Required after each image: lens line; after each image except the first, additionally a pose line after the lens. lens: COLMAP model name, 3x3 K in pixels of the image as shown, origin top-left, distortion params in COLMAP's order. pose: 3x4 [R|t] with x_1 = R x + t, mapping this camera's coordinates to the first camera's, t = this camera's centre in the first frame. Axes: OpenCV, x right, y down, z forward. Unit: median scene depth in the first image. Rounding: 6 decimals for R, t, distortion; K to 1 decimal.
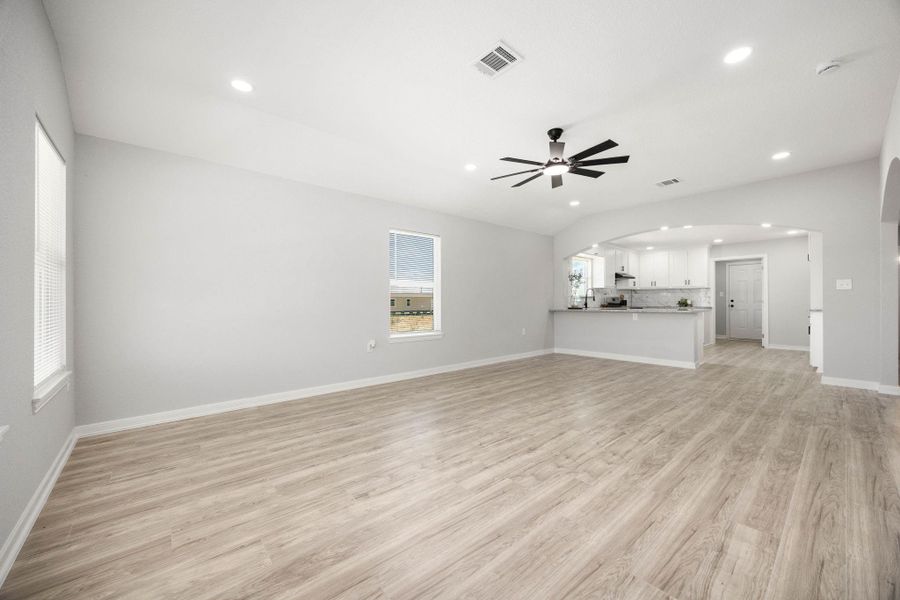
lens RADIAL K [[343.5, 0, 450.0], [0, 343.5, 300.0], [0, 0, 1]] dist [-0.002286, -0.000182]
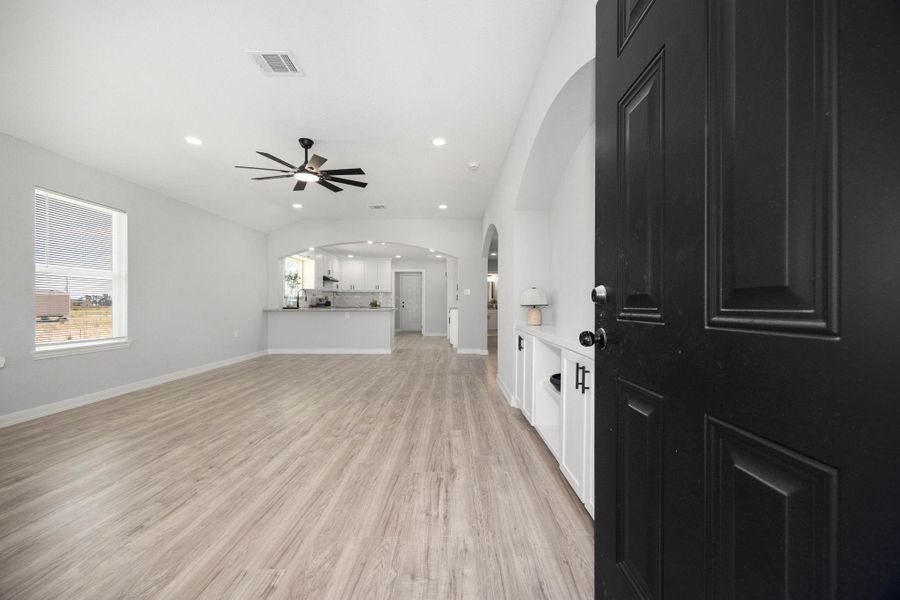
lens RADIAL K [[343.5, 0, 450.0], [0, 343.5, 300.0], [0, 0, 1]] dist [-0.002286, -0.000182]
pose [[0.661227, 0.013668, 0.750062, -0.136510], [-0.009613, 0.999906, -0.009746, 0.009188], [-0.750125, -0.000766, 0.661296, -0.034514]]
